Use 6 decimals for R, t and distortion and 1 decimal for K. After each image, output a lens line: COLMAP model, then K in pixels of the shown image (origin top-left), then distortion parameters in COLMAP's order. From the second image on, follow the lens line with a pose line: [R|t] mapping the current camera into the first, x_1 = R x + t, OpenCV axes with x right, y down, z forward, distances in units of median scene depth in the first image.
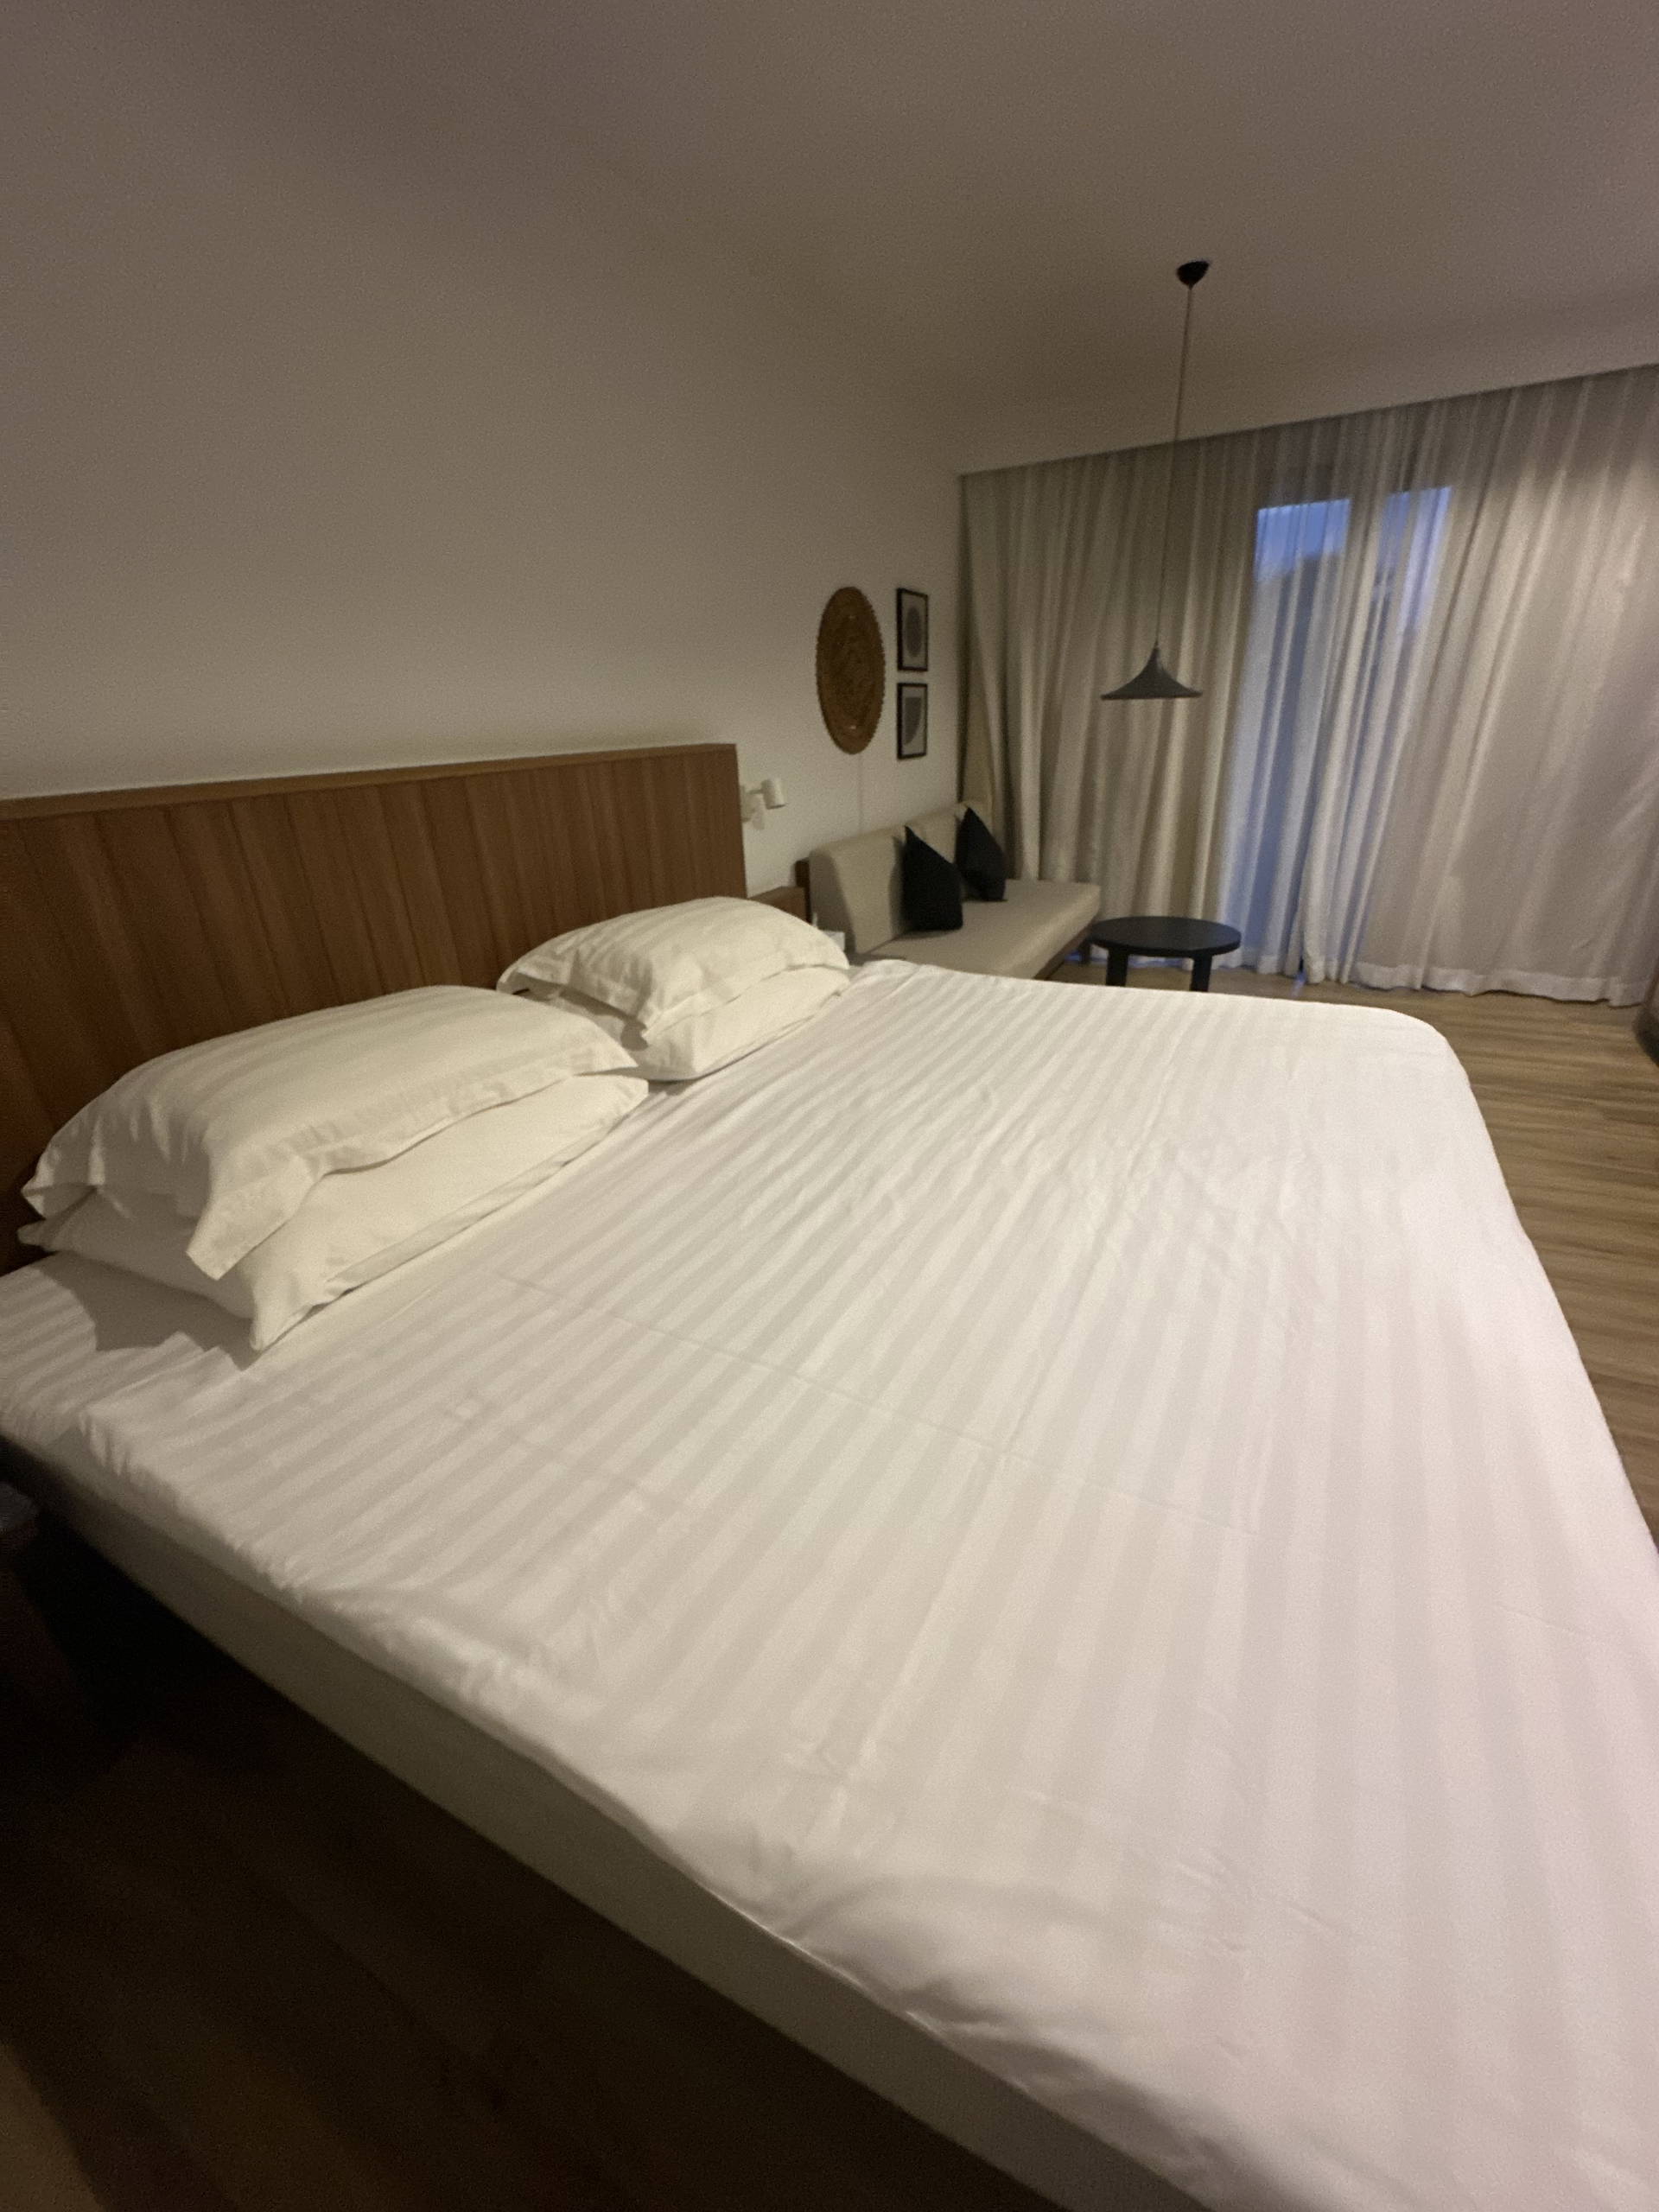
lens RADIAL K [[884.0, 0, 835.3], [0, 884.0, 1106.6], [0, 0, 1]] dist [-0.007569, -0.000505]
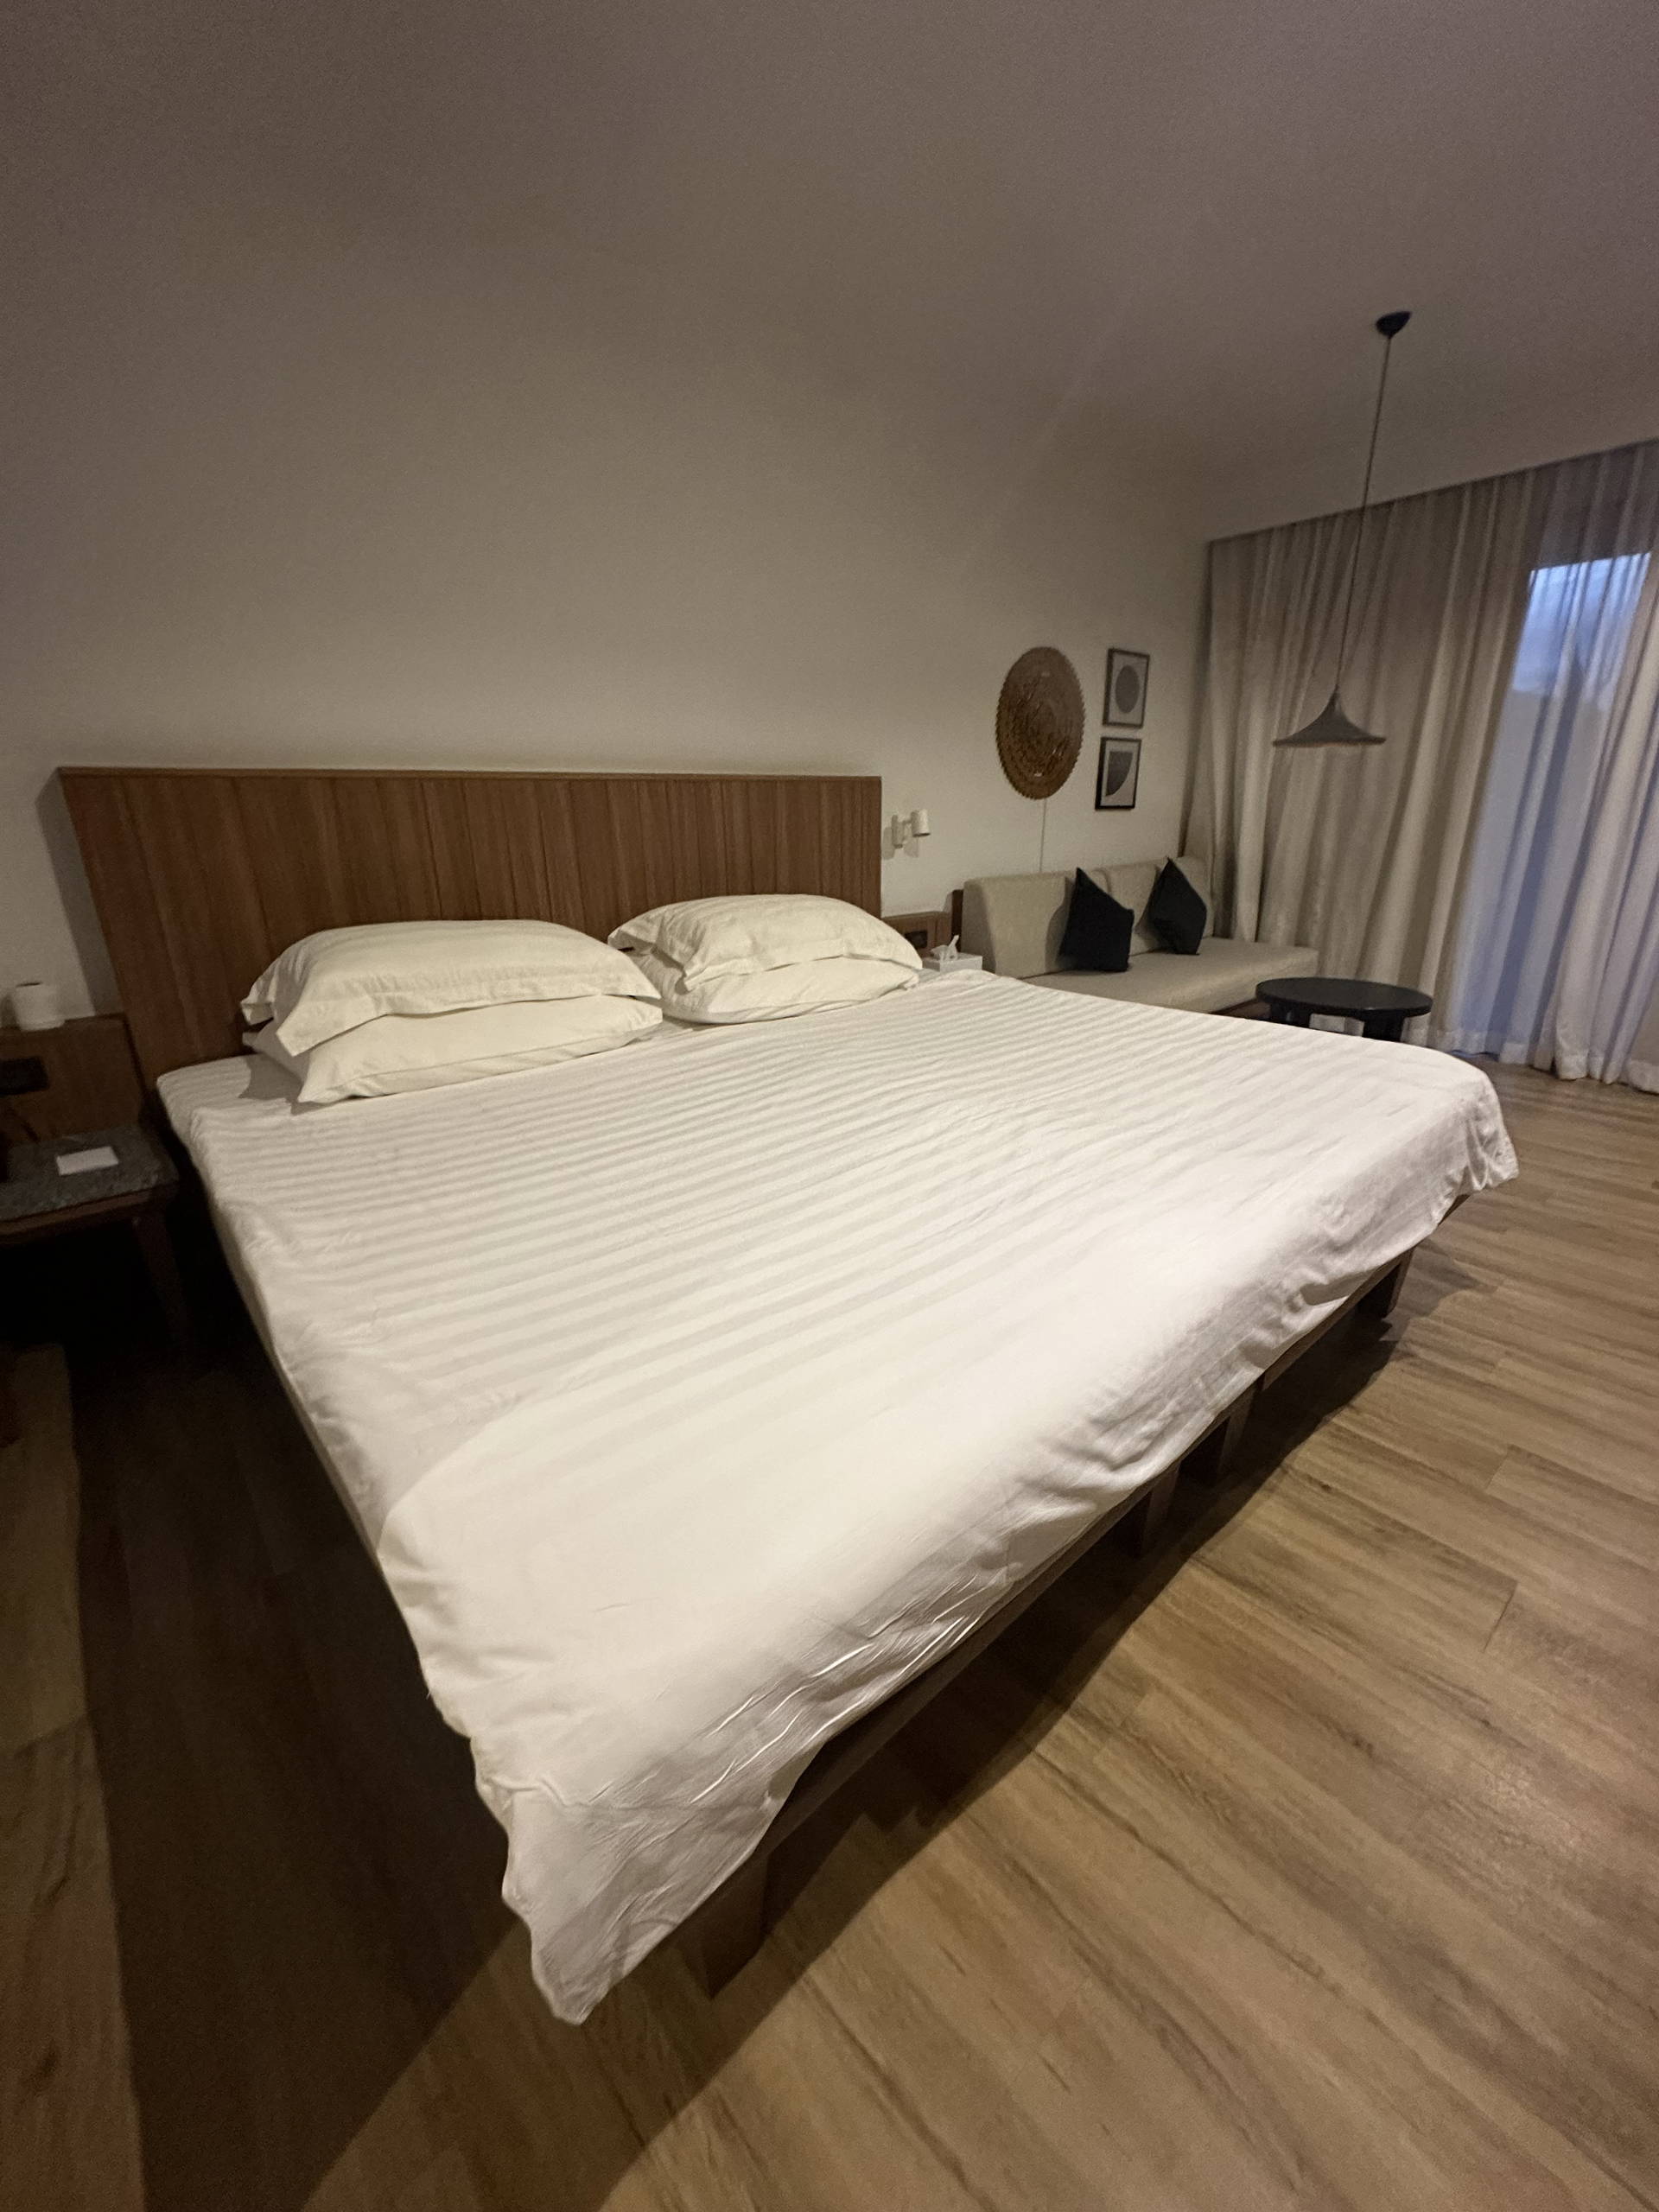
lens RADIAL K [[884.0, 0, 830.8], [0, 884.0, 1106.5], [0, 0, 1]] dist [-0.007569, -0.000505]
pose [[0.925734, 0.144538, -0.349465, 0.406232], [-0.172222, 0.983823, -0.049309, 0.109877], [0.336685, 0.105833, 0.935651, -0.068993]]
